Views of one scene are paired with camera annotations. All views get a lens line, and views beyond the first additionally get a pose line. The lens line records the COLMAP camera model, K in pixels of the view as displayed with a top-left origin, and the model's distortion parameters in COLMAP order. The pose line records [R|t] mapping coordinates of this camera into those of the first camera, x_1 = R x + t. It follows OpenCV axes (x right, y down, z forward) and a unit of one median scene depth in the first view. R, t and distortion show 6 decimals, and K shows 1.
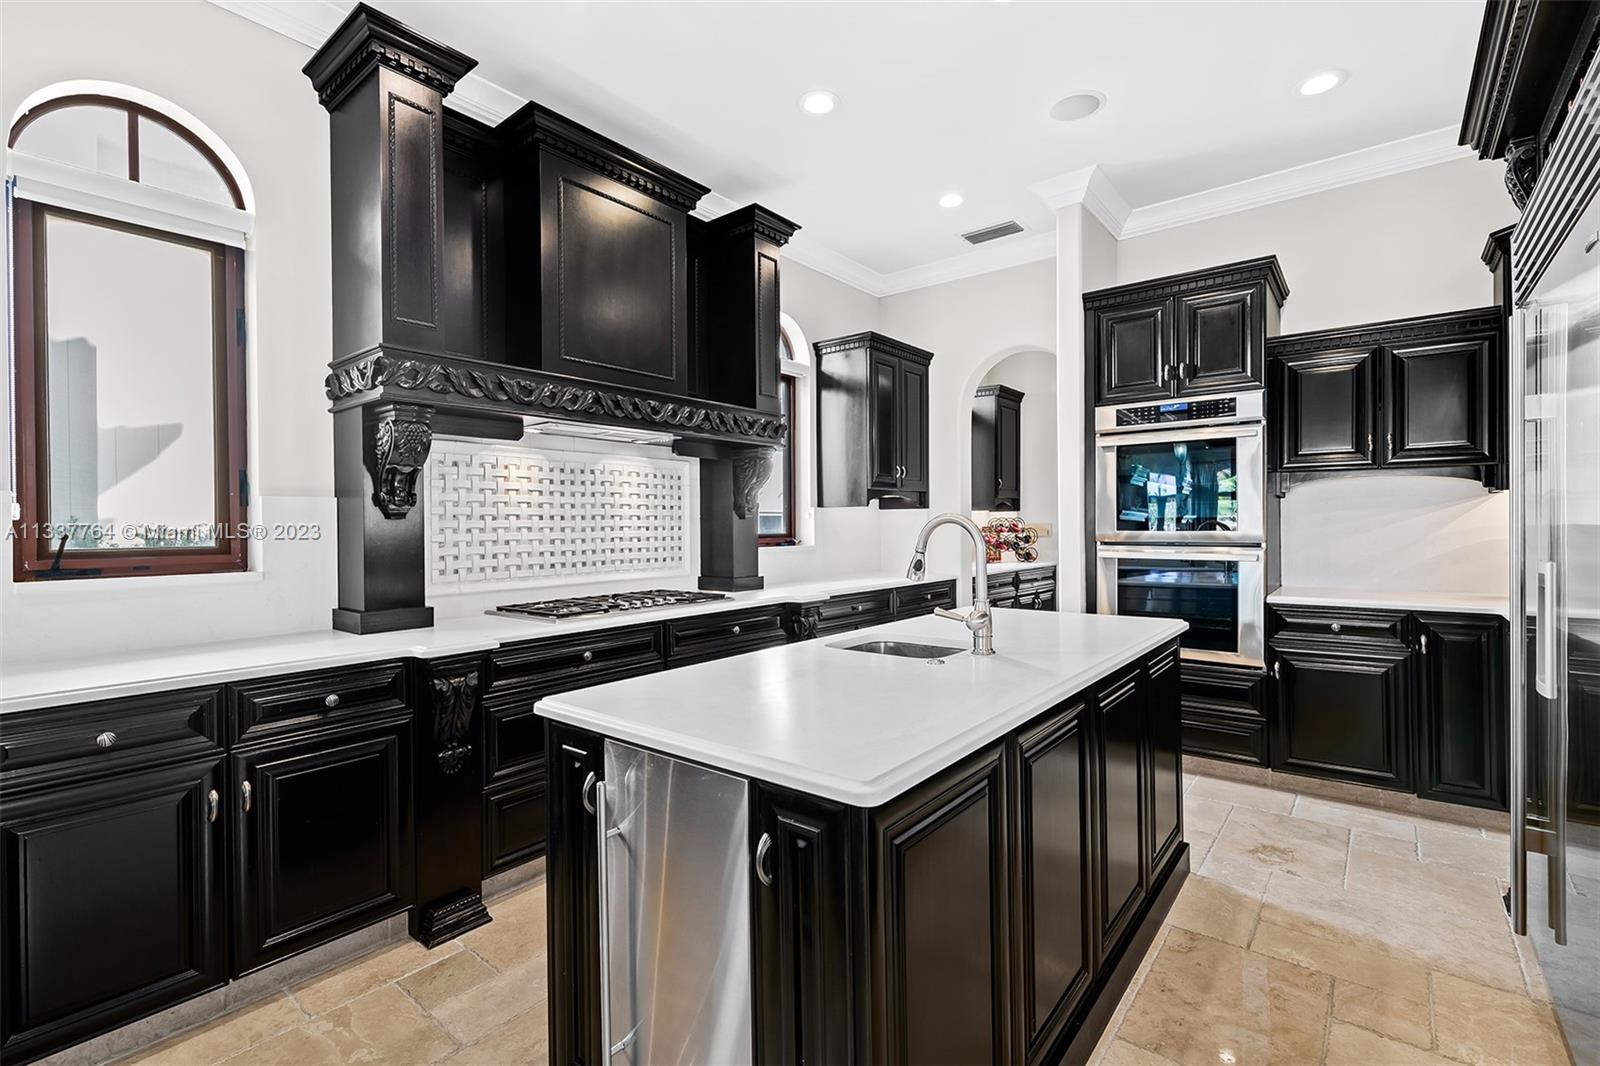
lens RADIAL K [[713.8, 0, 801.8], [0, 713.8, 524.7], [0, 0, 1]] dist [-0.000349, -0.000008]
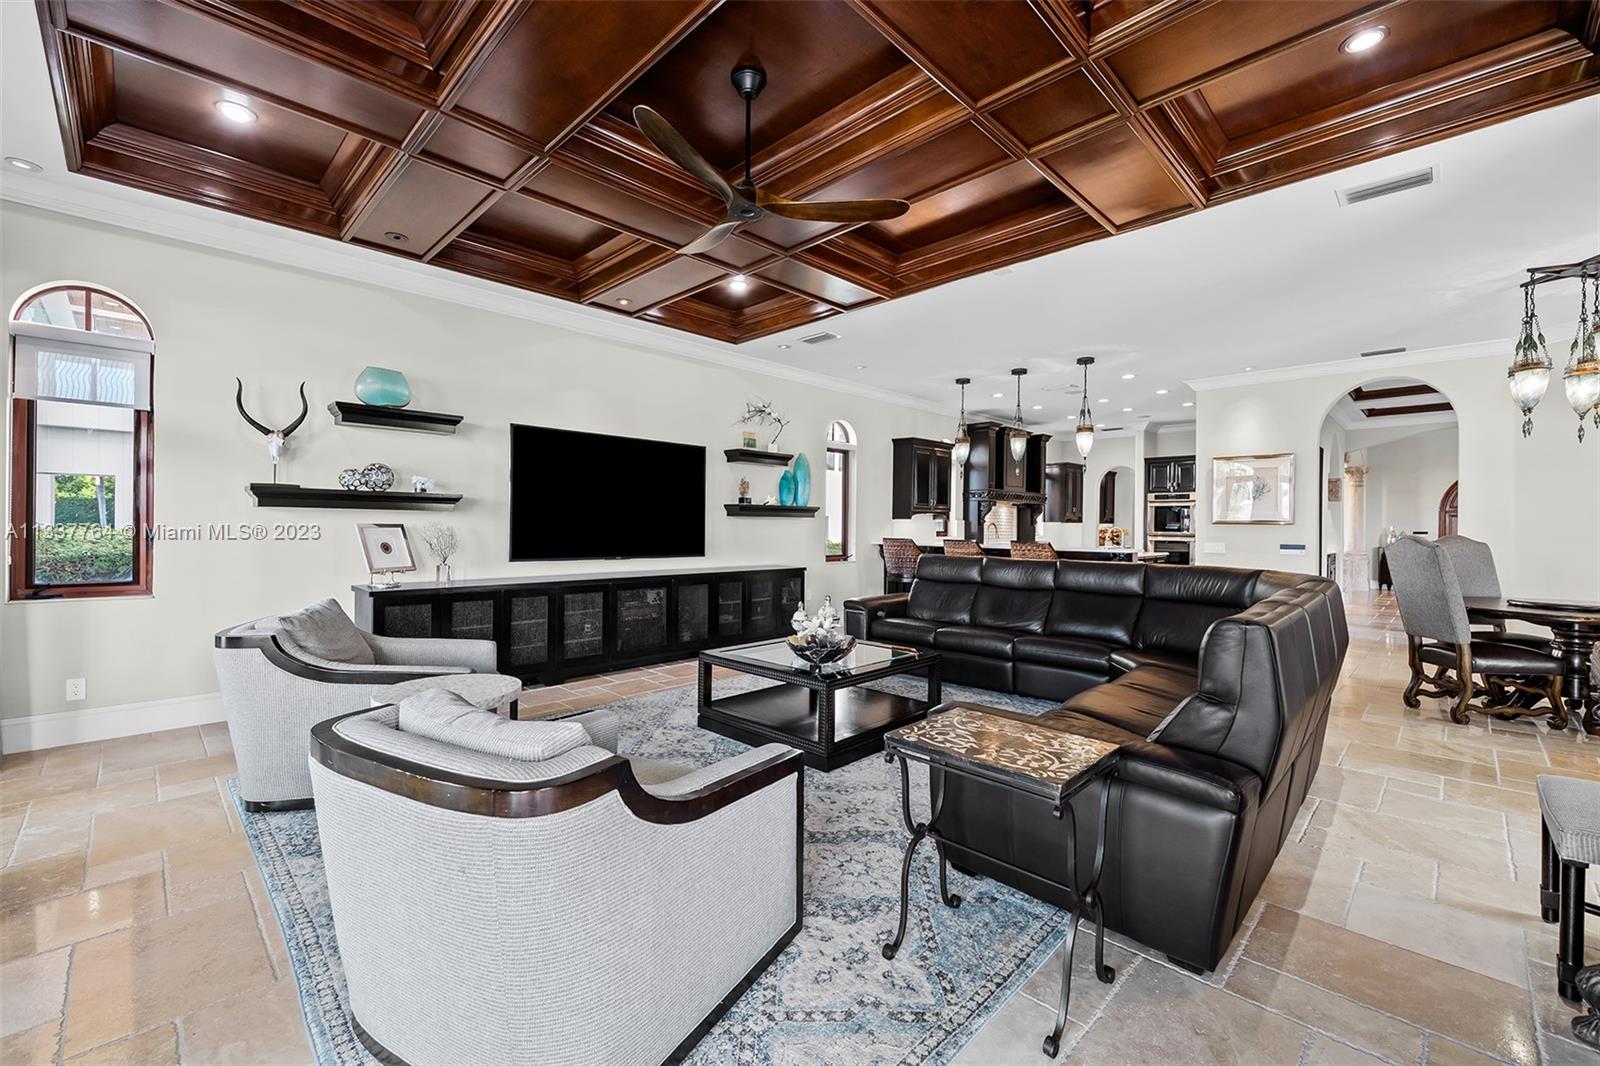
lens RADIAL K [[657.1, 0, 805.8], [0, 657.1, 523.2], [0, 0, 1]] dist [0.005595, -0.000197]
pose [[0.994907, 0.015753, -0.099559, -0.792974], [-0.016450, 0.999846, -0.006181, 0.013696], [0.099446, 0.007787, 0.995013, -2.023836]]
